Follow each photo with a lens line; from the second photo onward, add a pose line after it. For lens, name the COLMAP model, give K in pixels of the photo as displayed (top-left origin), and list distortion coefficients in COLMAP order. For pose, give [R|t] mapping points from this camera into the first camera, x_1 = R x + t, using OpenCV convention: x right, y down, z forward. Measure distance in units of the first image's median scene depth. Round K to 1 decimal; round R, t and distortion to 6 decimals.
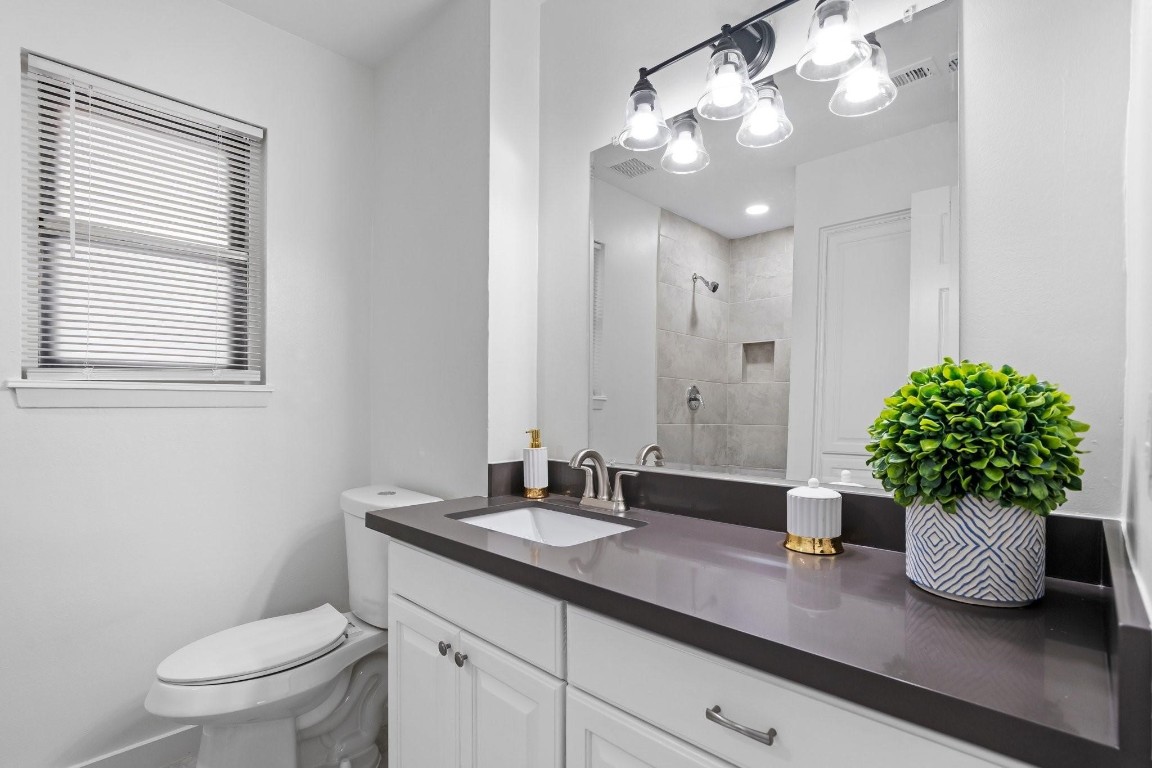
lens RADIAL K [[550.2, 0, 577.3], [0, 550.2, 392.1], [0, 0, 1]] dist [-0.009878, 0.000954]
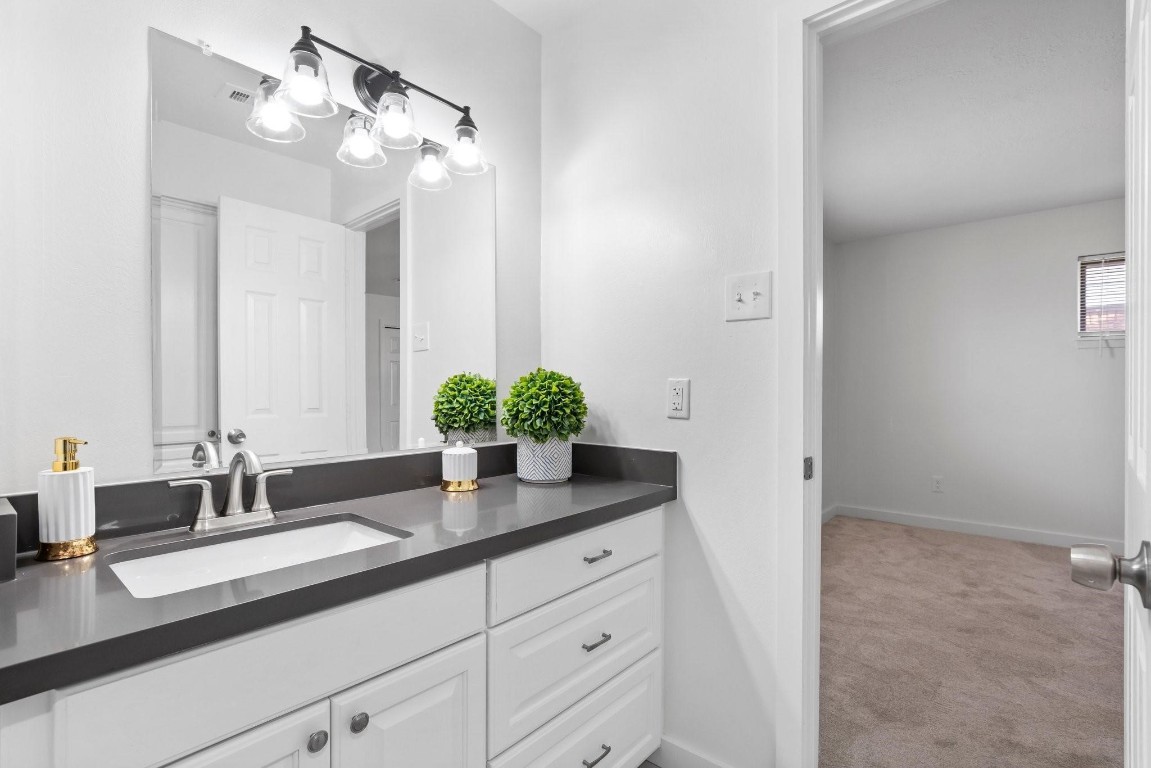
lens RADIAL K [[549.7, 0, 576.8], [0, 549.7, 392.1], [0, 0, 1]] dist [-0.009878, 0.000954]
pose [[-0.077103, -0.005640, 0.997007, -0.790603], [-0.015782, 0.999866, 0.004436, 0.010685], [-0.996898, -0.015393, -0.077181, 0.600222]]
